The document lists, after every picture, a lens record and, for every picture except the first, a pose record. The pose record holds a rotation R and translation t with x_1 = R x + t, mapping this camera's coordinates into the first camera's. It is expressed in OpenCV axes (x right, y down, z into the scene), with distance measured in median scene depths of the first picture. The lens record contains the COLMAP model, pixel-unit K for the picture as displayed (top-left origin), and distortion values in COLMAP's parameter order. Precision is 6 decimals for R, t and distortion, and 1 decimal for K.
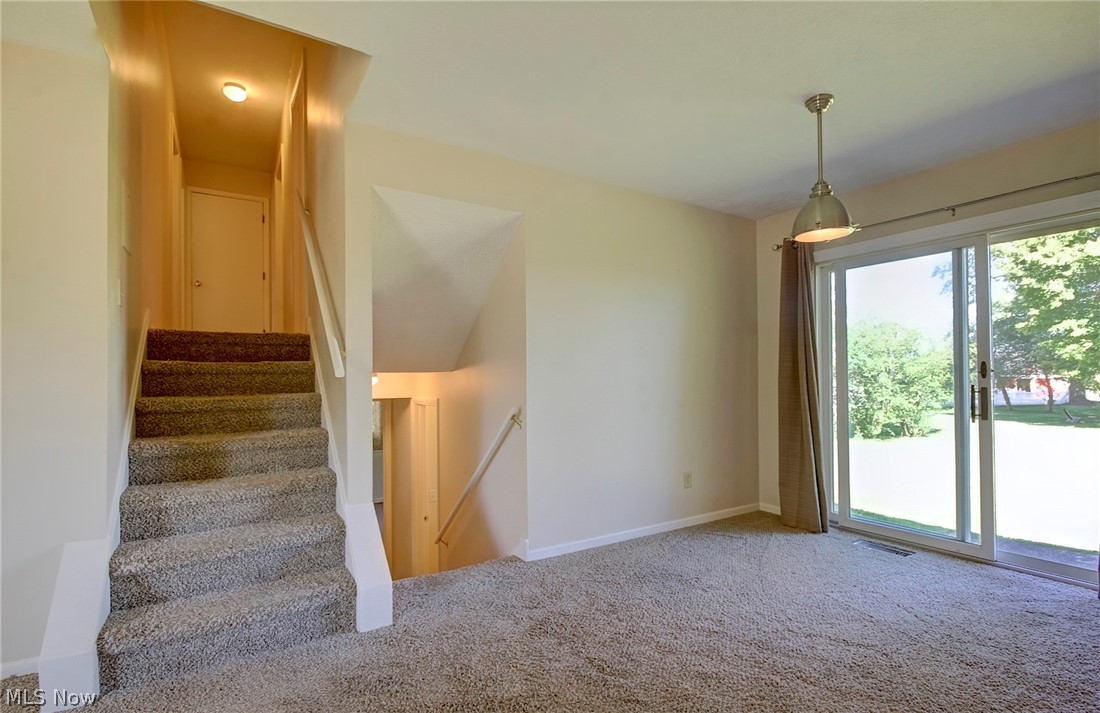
lens RADIAL K [[521.2, 0, 548.9], [0, 521.2, 364.4], [0, 0, 1]] dist [-0.003852, -0.000392]
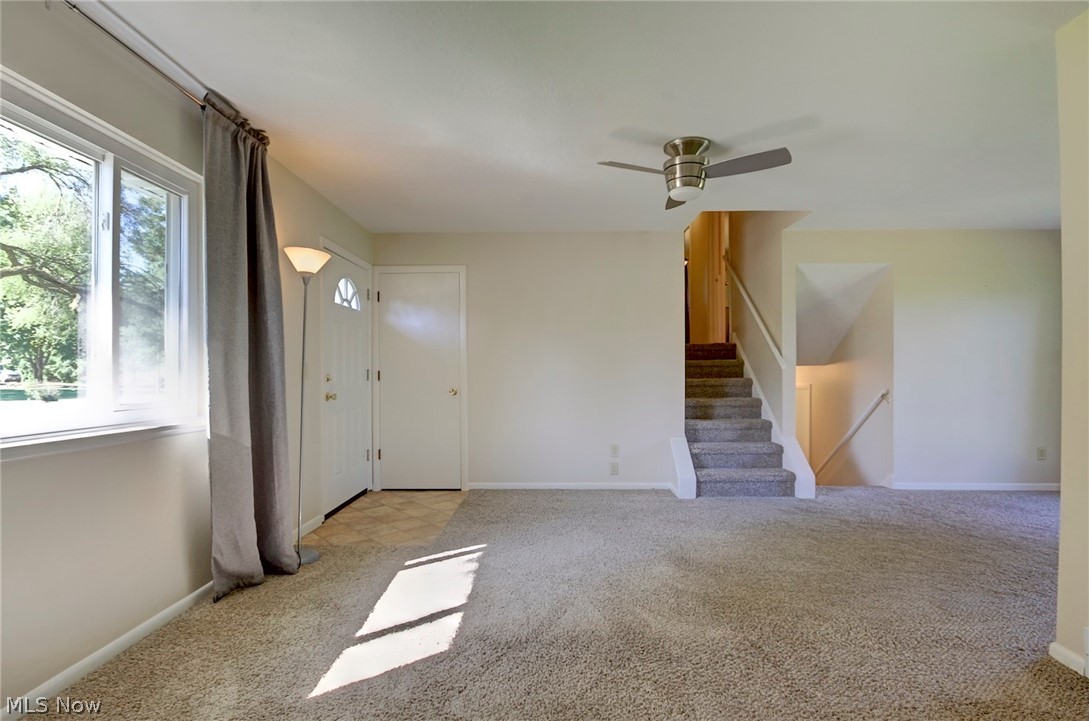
lens RADIAL K [[496.9, 0, 558.2], [0, 496.9, 368.5], [0, 0, 1]] dist [-0.001579, -0.001942]
pose [[0.839073, 0.007551, -0.543966, -0.084675], [0.005867, 0.999720, 0.022929, -0.021001], [0.543987, -0.022431, 0.838794, -0.852694]]
